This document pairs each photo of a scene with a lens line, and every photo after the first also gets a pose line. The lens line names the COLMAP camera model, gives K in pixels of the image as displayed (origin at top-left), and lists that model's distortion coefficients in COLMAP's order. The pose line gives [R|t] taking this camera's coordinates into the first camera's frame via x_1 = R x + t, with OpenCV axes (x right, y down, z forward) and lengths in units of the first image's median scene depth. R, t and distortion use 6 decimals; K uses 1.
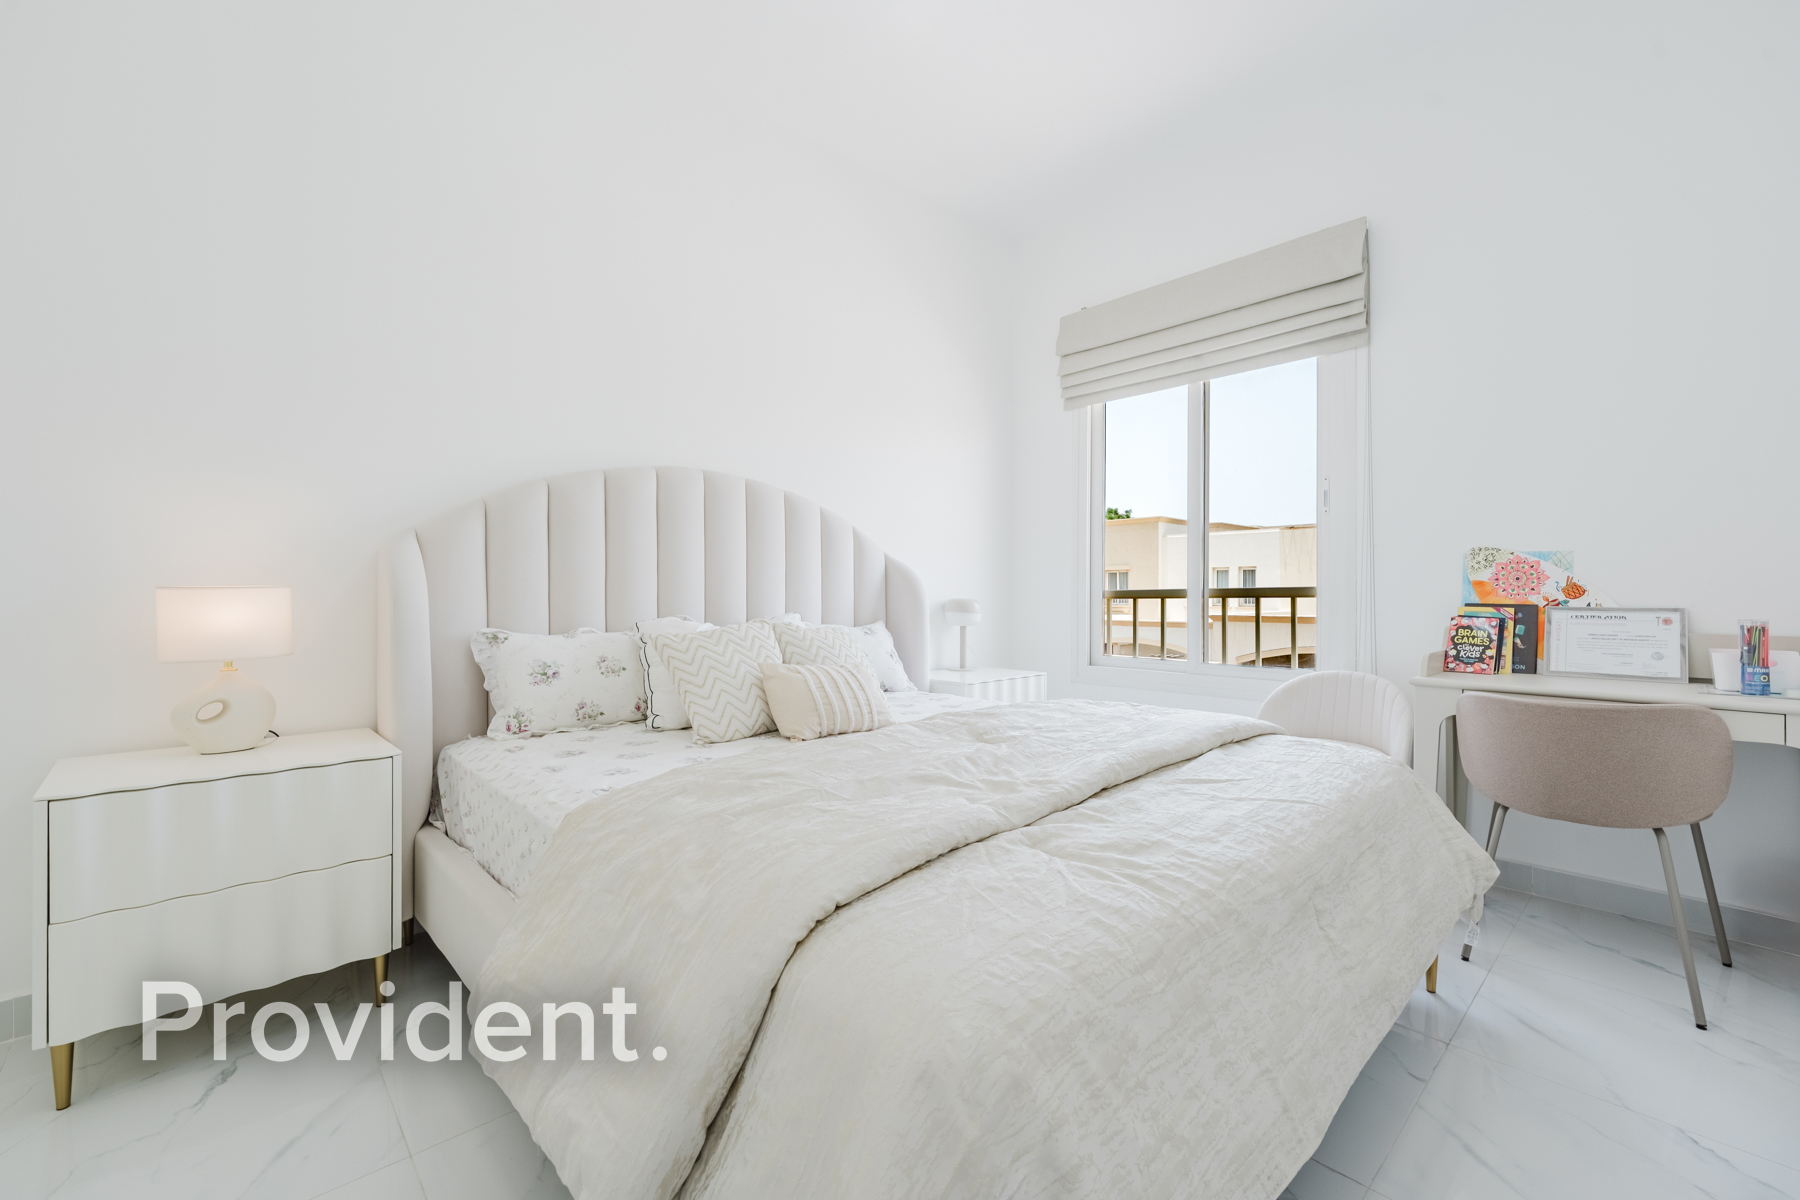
lens RADIAL K [[727.8, 0, 897.7], [0, 727.8, 603.1], [0, 0, 1]] dist [0.000279, 0.000001]
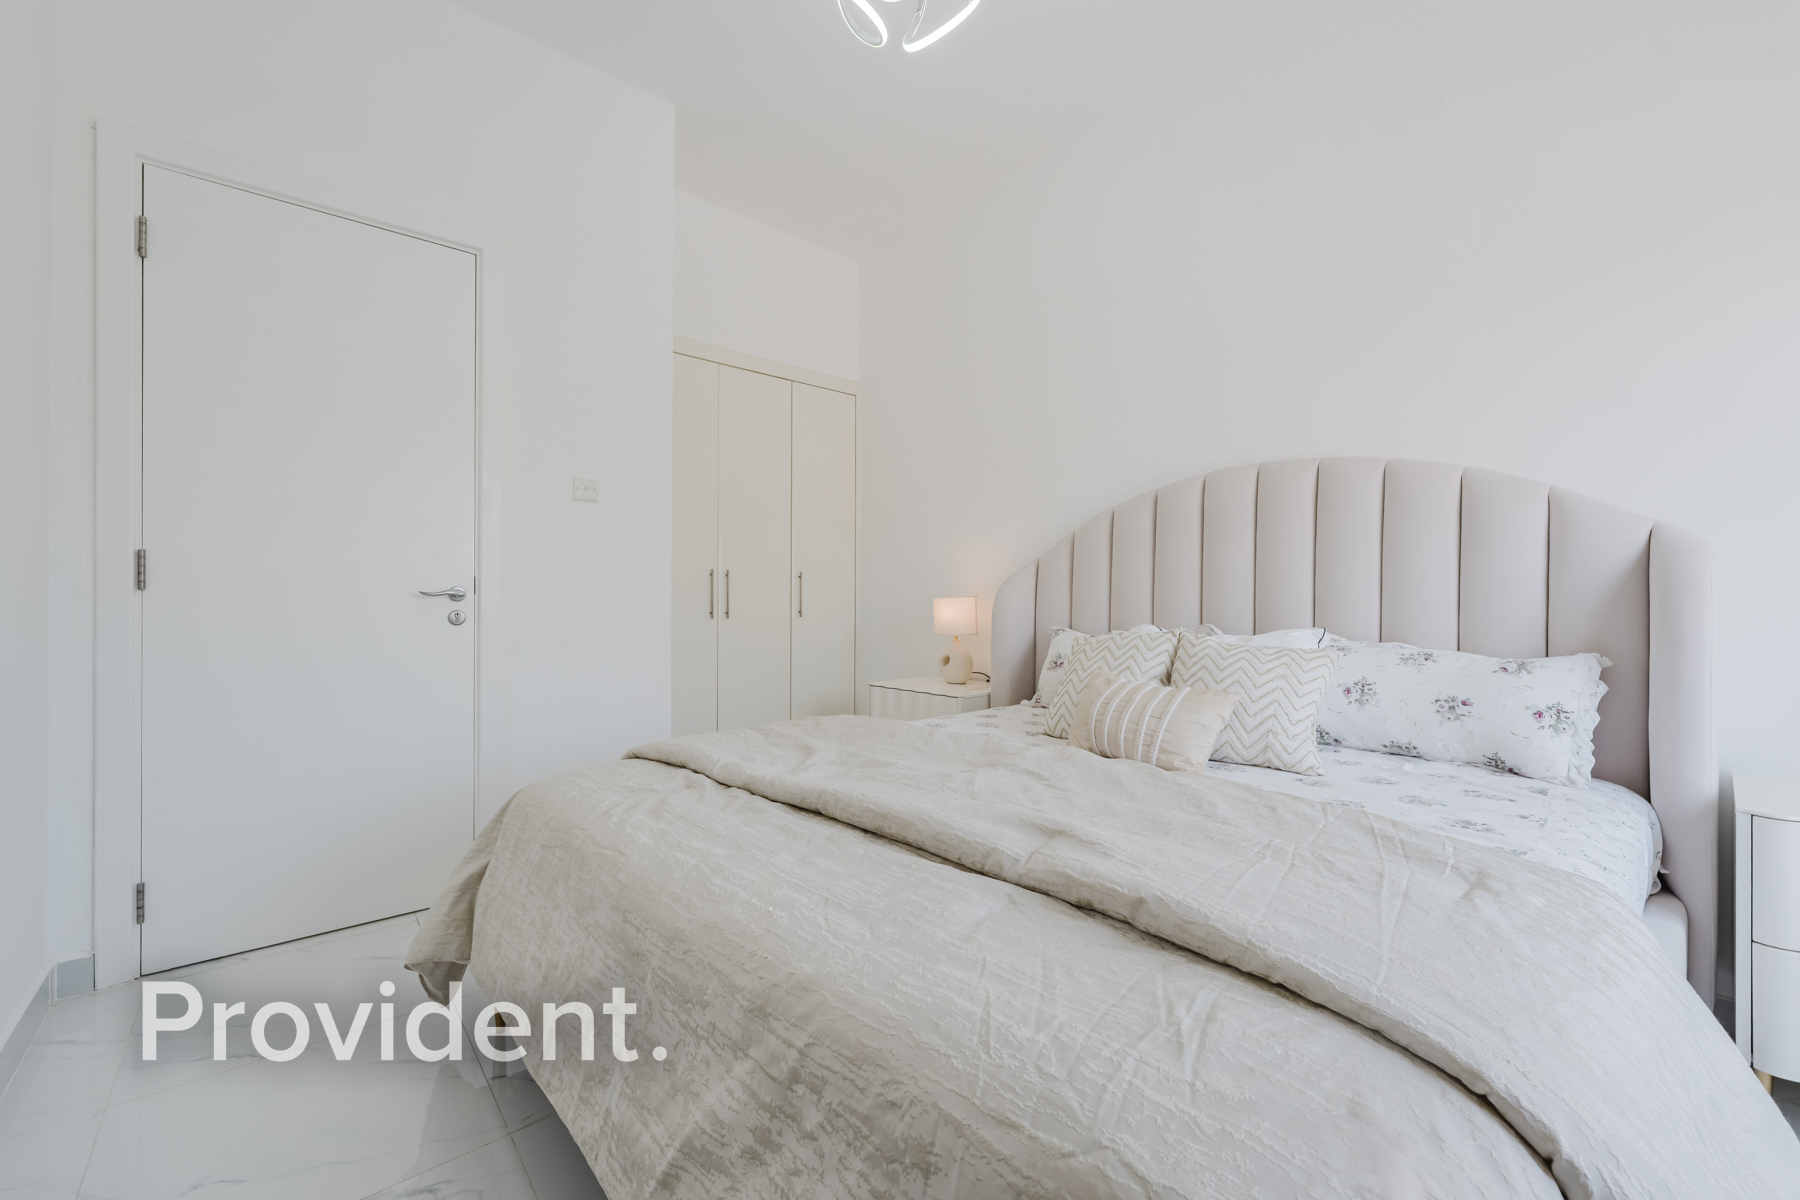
lens RADIAL K [[769.5, 0, 897.8], [0, 769.5, 600.6], [0, 0, 1]] dist [0.000636, 0.000032]
pose [[-0.011887, 0.002714, -0.999926, 0.601320], [-0.005007, 0.999984, 0.002774, -0.010160], [0.999917, 0.005039, -0.011874, 0.525201]]
